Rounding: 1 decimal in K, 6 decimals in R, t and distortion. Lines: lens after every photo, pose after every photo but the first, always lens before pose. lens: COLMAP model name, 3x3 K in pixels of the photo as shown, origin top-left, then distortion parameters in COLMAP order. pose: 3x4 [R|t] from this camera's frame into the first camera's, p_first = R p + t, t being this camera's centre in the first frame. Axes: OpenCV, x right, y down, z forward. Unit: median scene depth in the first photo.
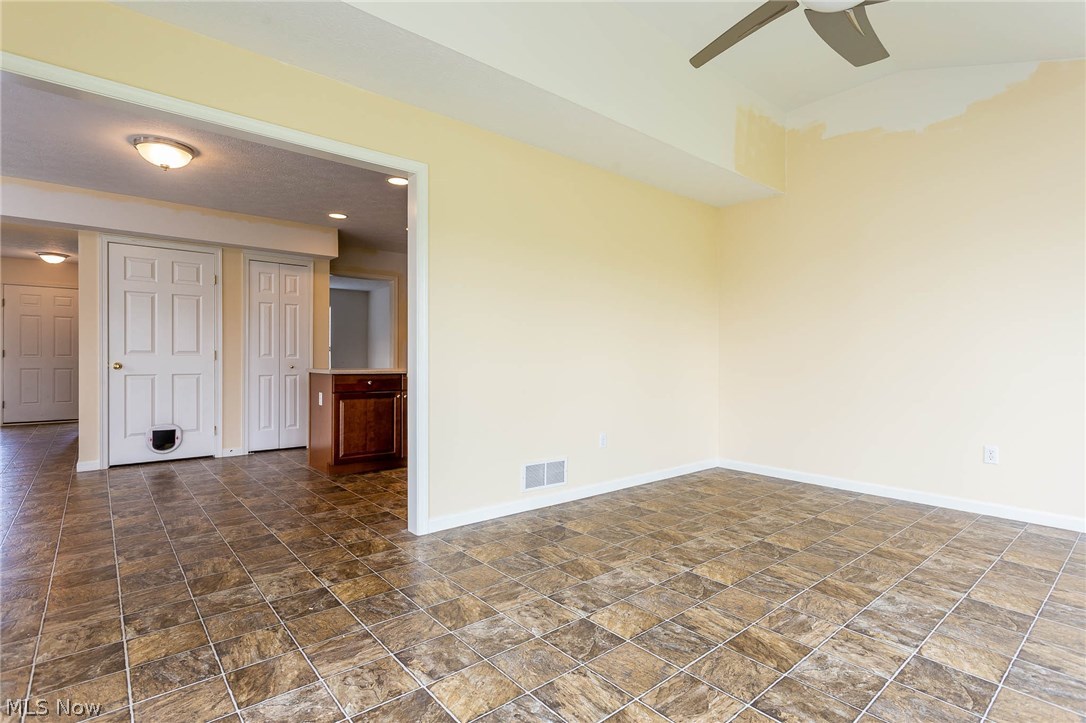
lens RADIAL K [[527.2, 0, 549.7], [0, 527.2, 354.1], [0, 0, 1]] dist [0.006194, 0.000203]
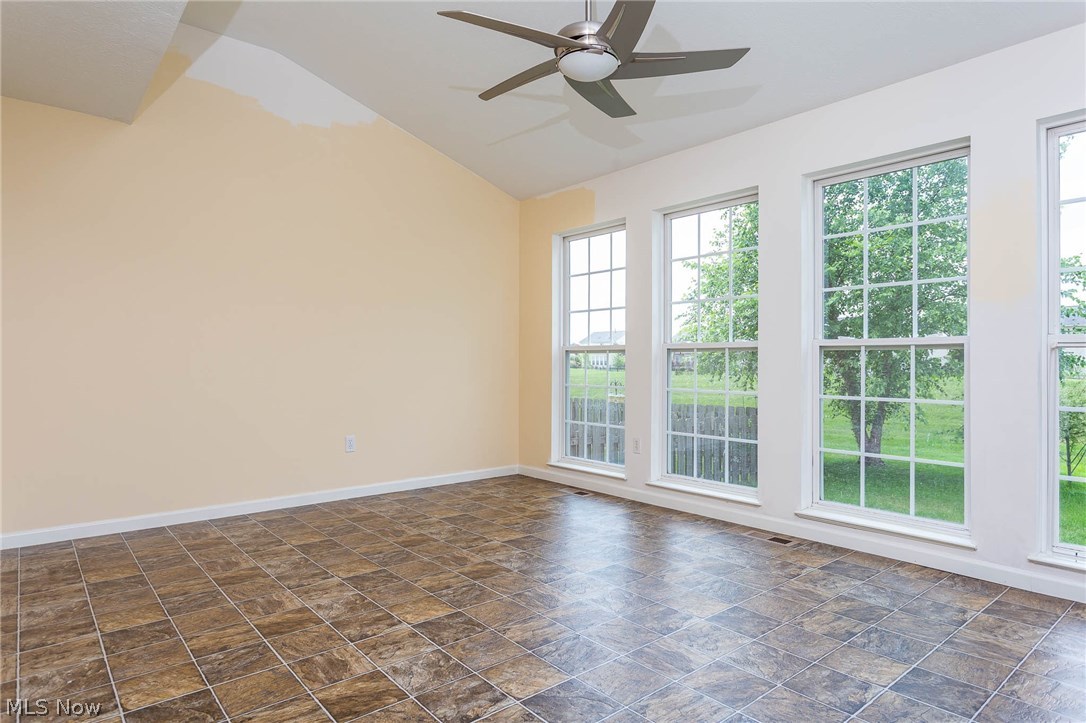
lens RADIAL K [[642.6, 0, 524.8], [0, 642.6, 363.7], [0, 0, 1]] dist [0.015428, 0.001171]
pose [[-0.005119, -0.005016, 0.999974, -0.598333], [-0.015063, 0.999874, 0.004938, 0.002671], [-0.999873, -0.015038, -0.005194, 0.692685]]
